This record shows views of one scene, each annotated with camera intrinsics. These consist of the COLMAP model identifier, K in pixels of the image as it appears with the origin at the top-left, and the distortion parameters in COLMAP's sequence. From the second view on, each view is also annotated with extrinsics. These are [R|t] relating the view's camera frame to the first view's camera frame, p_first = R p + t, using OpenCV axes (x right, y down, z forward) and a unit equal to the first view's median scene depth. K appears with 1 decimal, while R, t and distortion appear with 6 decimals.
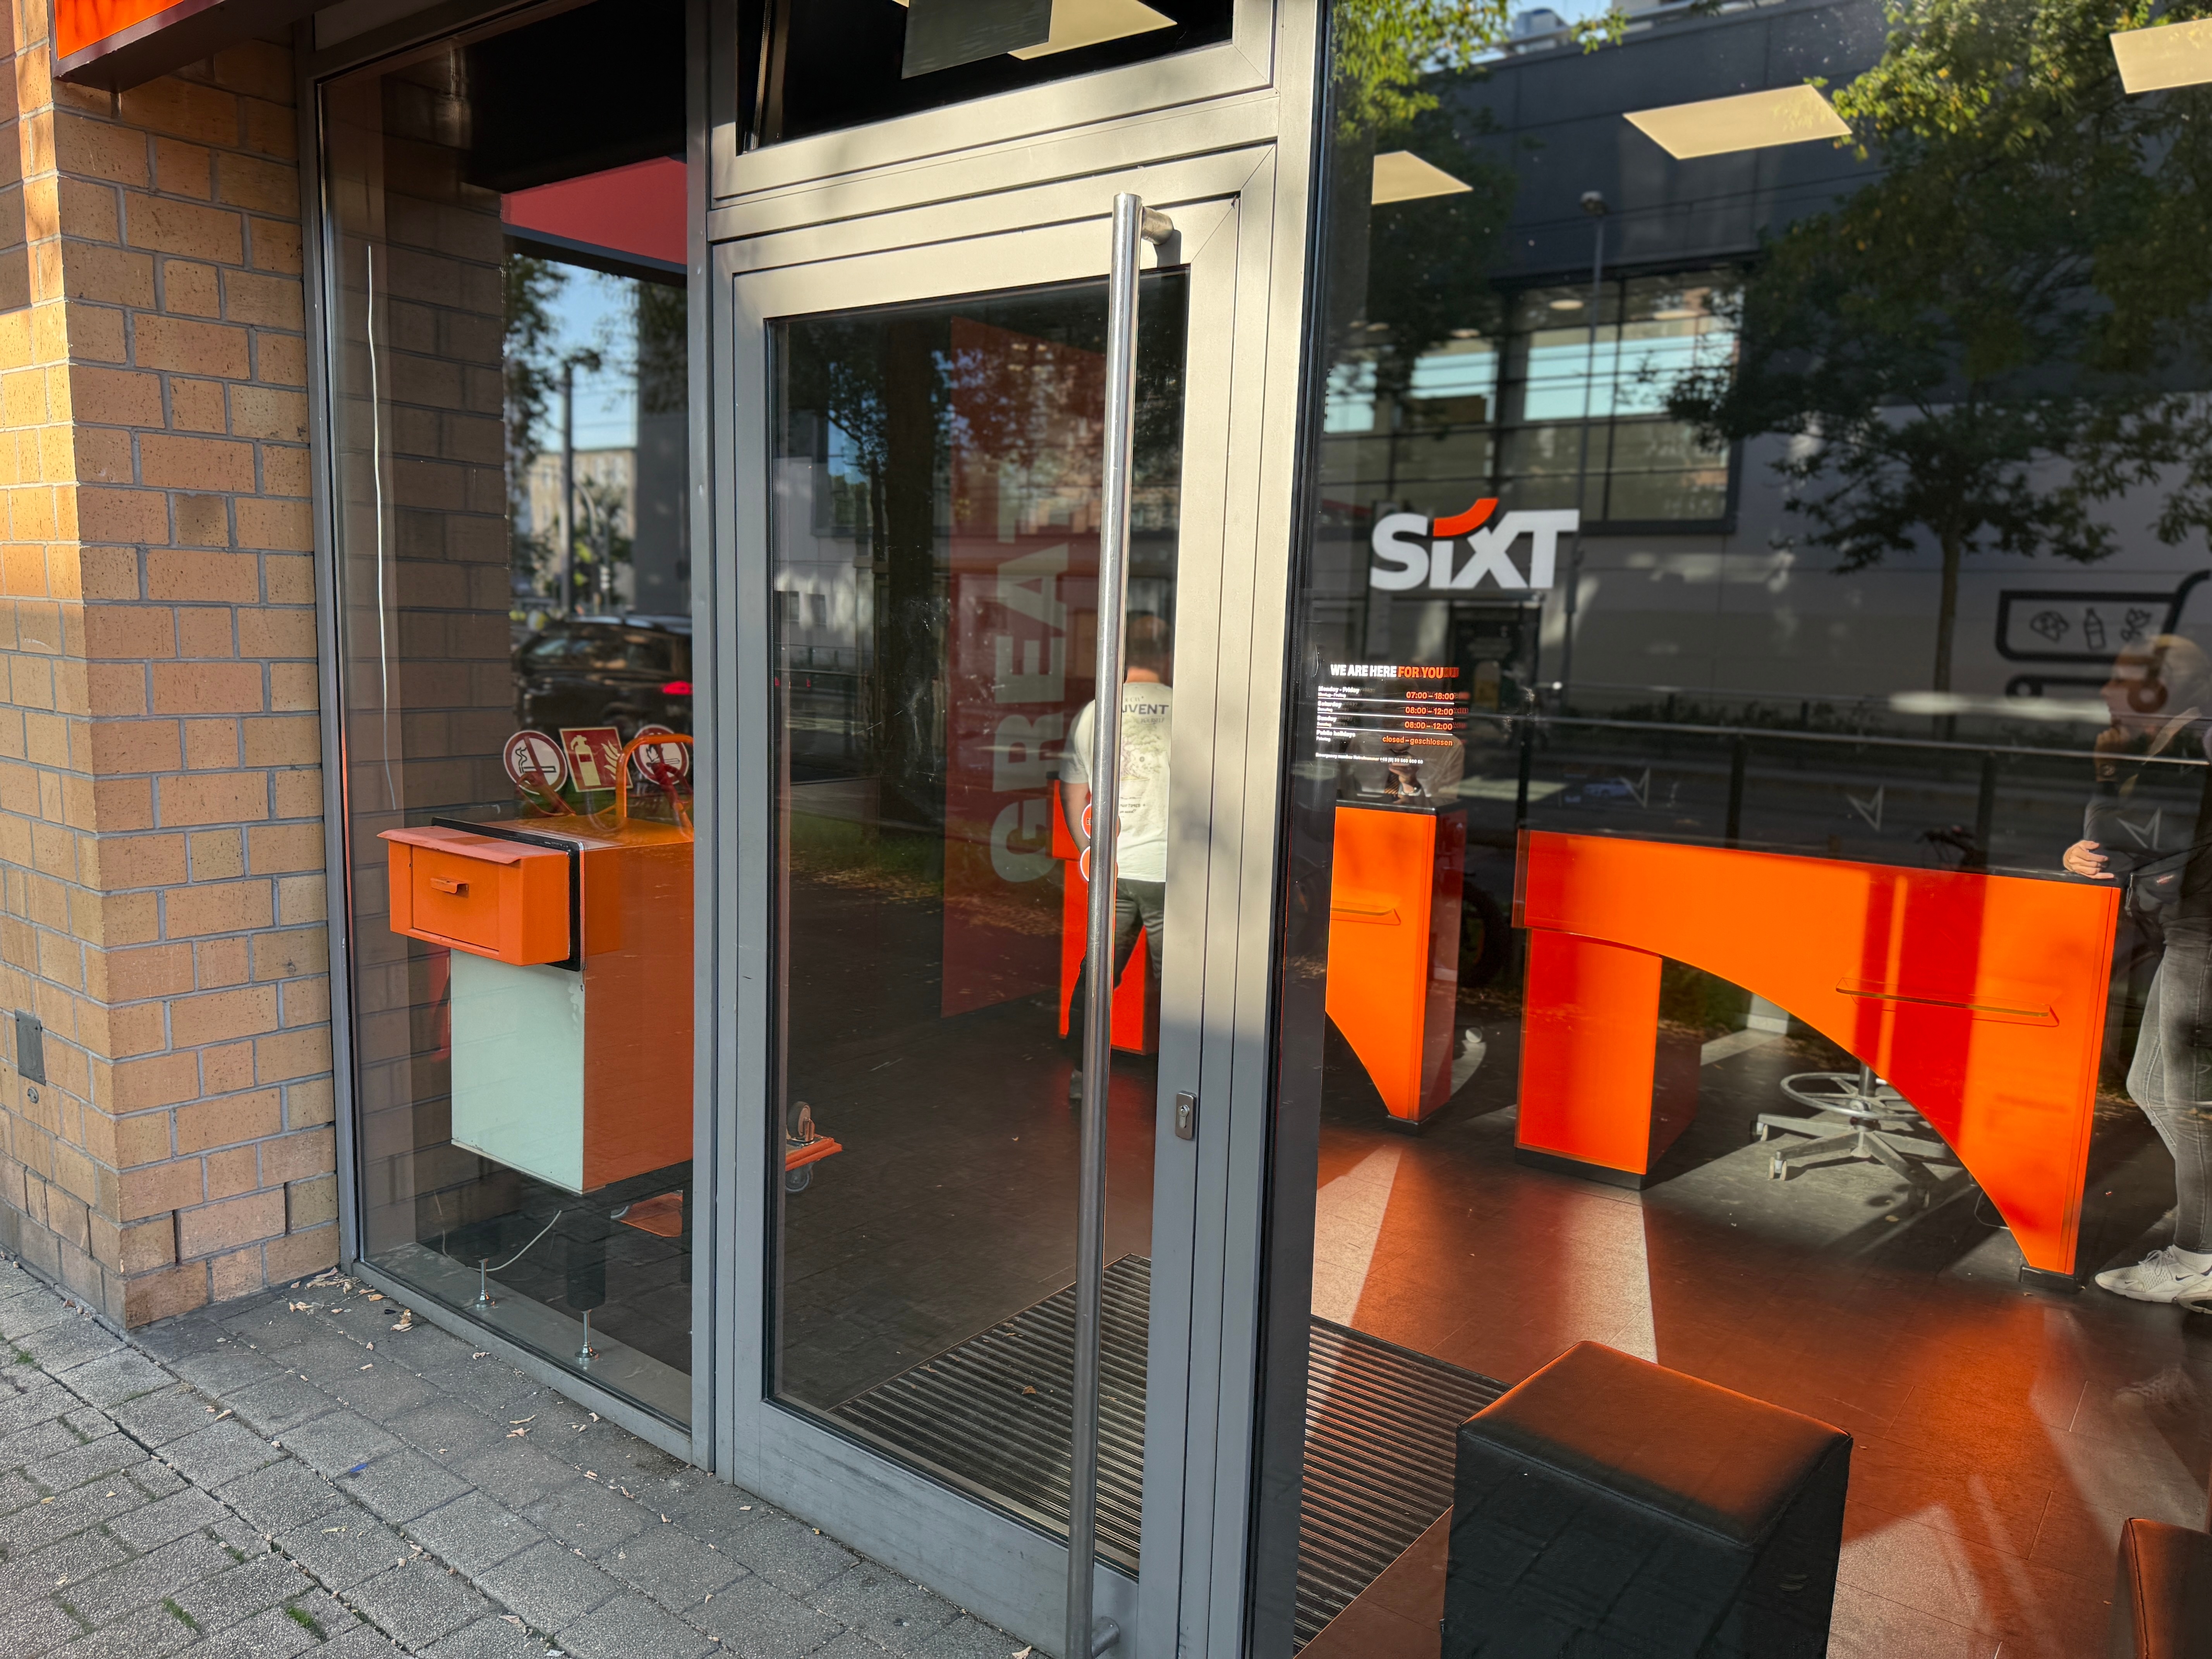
lens RADIAL K [[1566.4, 0, 1106.9], [0, 1566.4, 831.2], [0, 0, 1]] dist [0.029600, -0.017065]
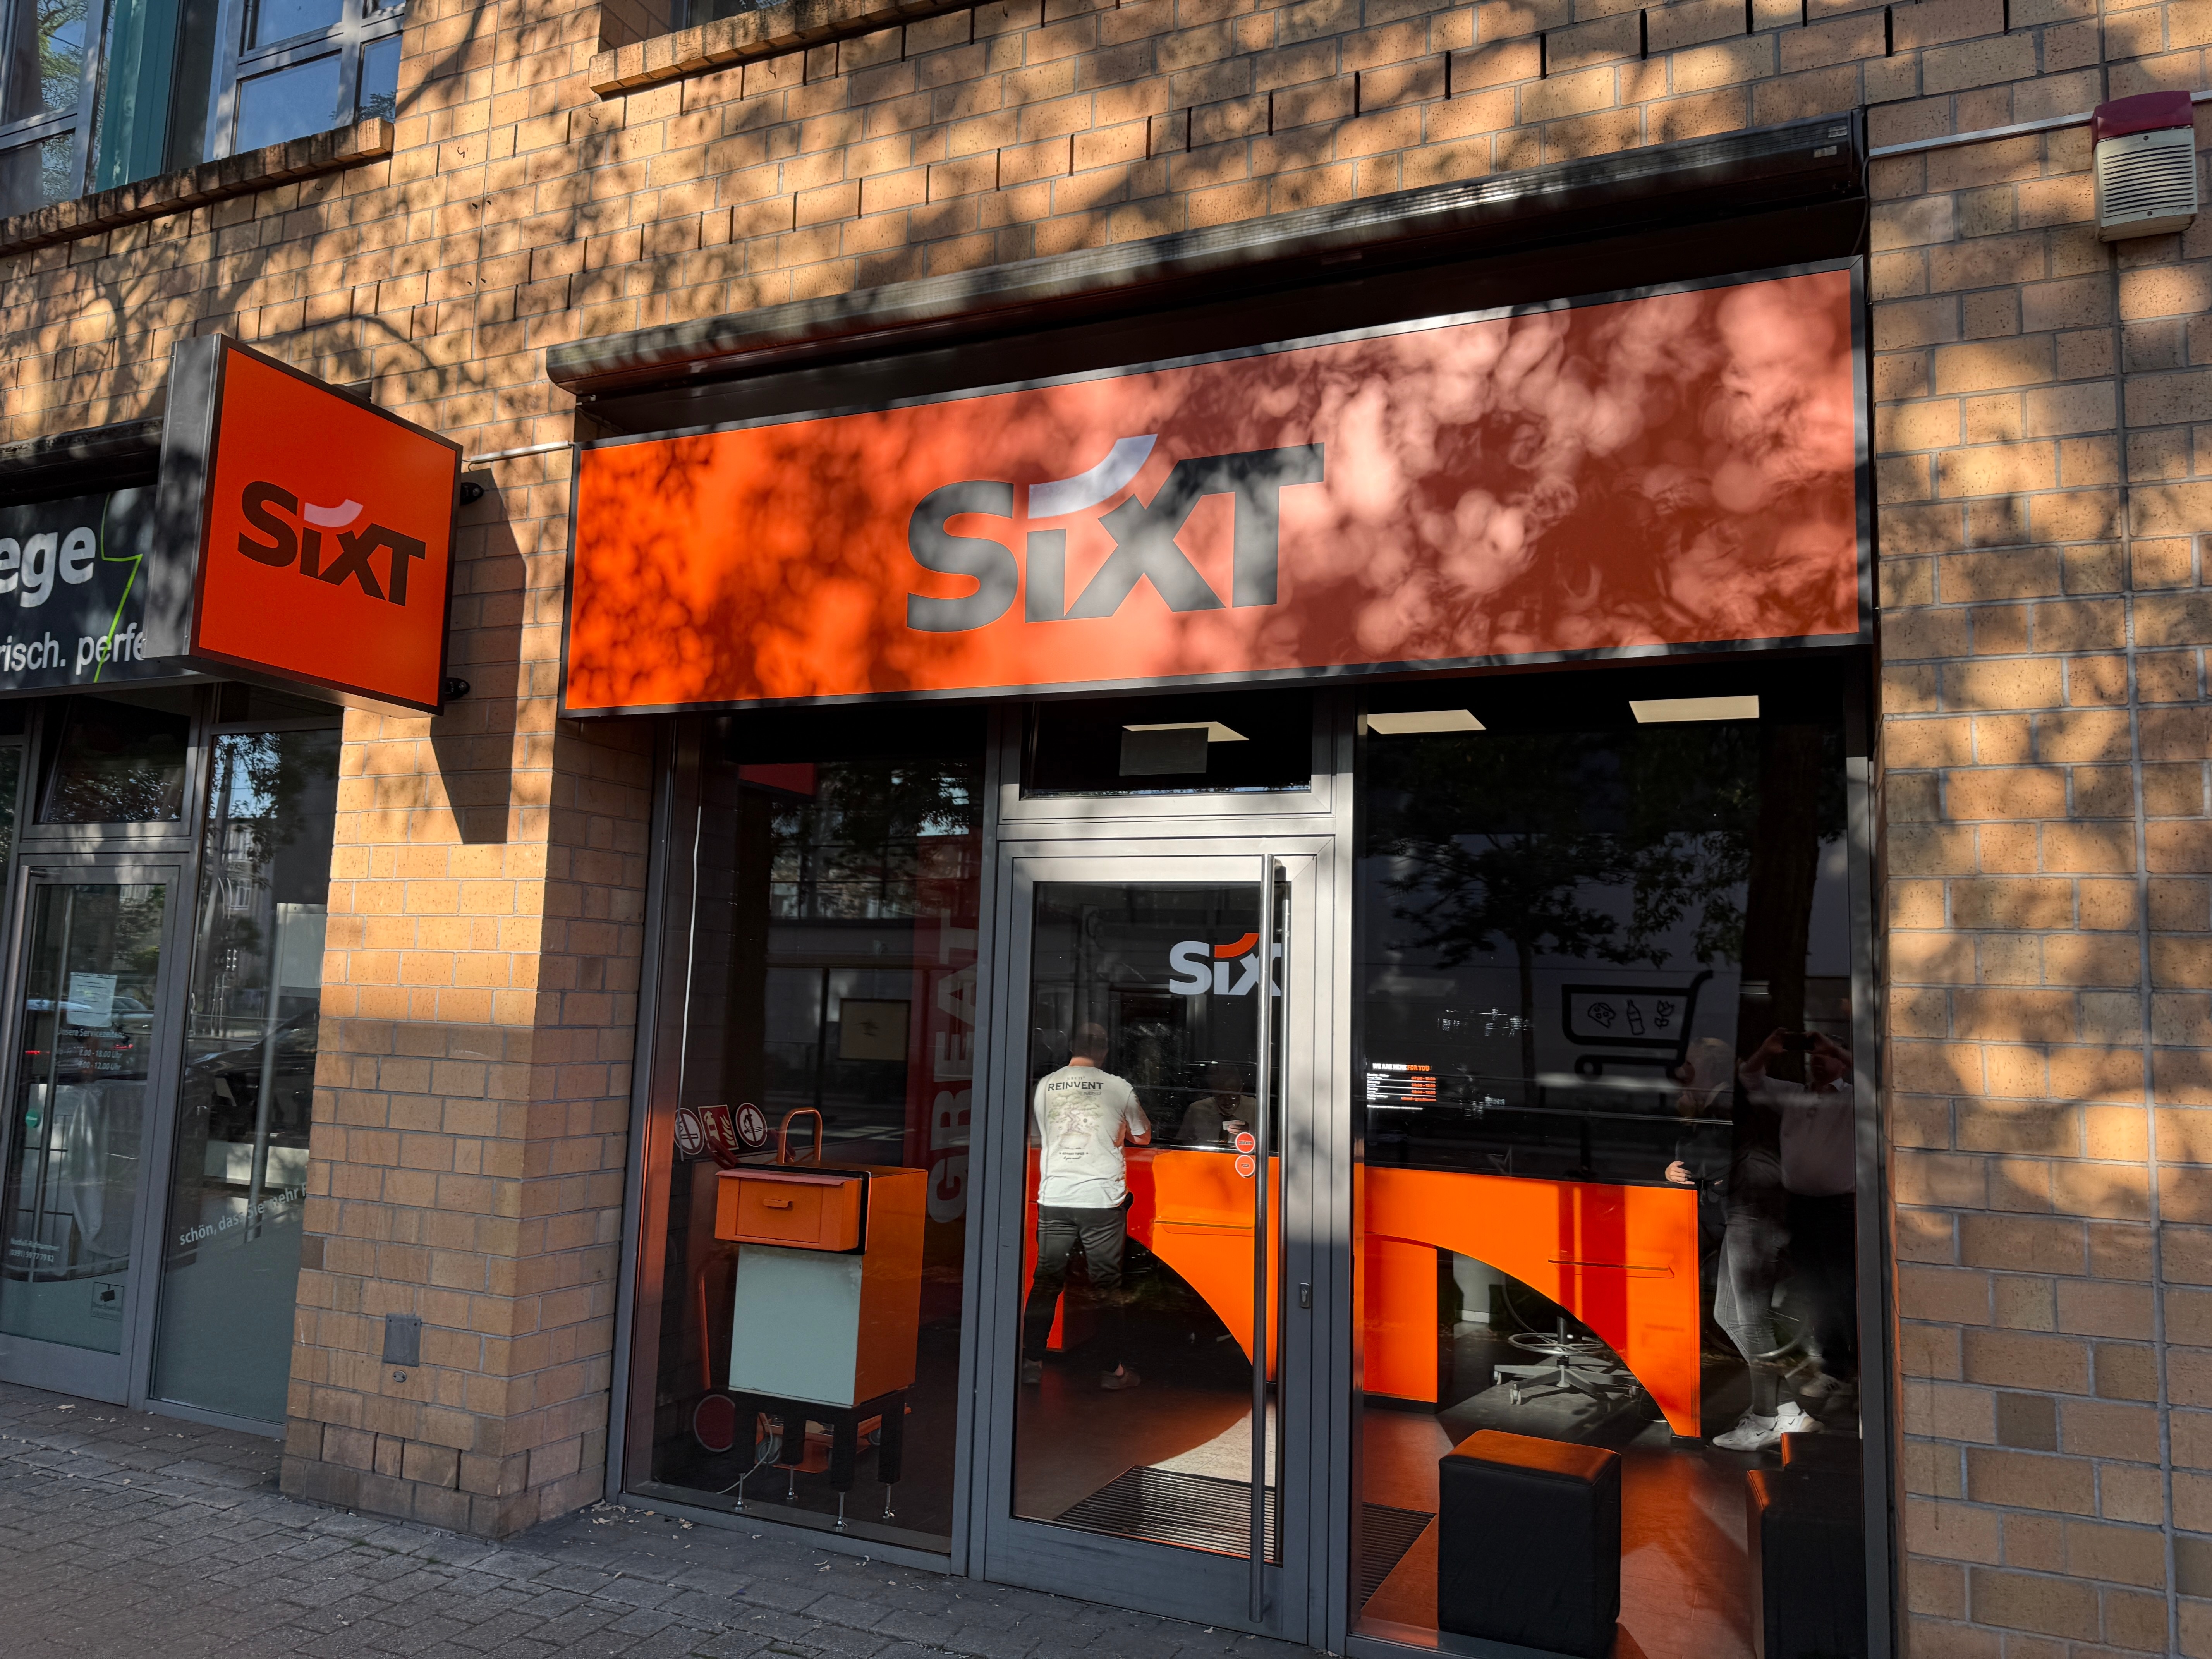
lens RADIAL K [[1566.4, 0, 1100.2], [0, 1566.4, 830.3], [0, 0, 1]] dist [0.029600, -0.017065]
pose [[0.972564, 0.027034, 0.231060, -0.360941], [0.028984, 0.971404, -0.235655, 0.038740], [-0.230823, 0.235887, 0.943969, -0.505796]]
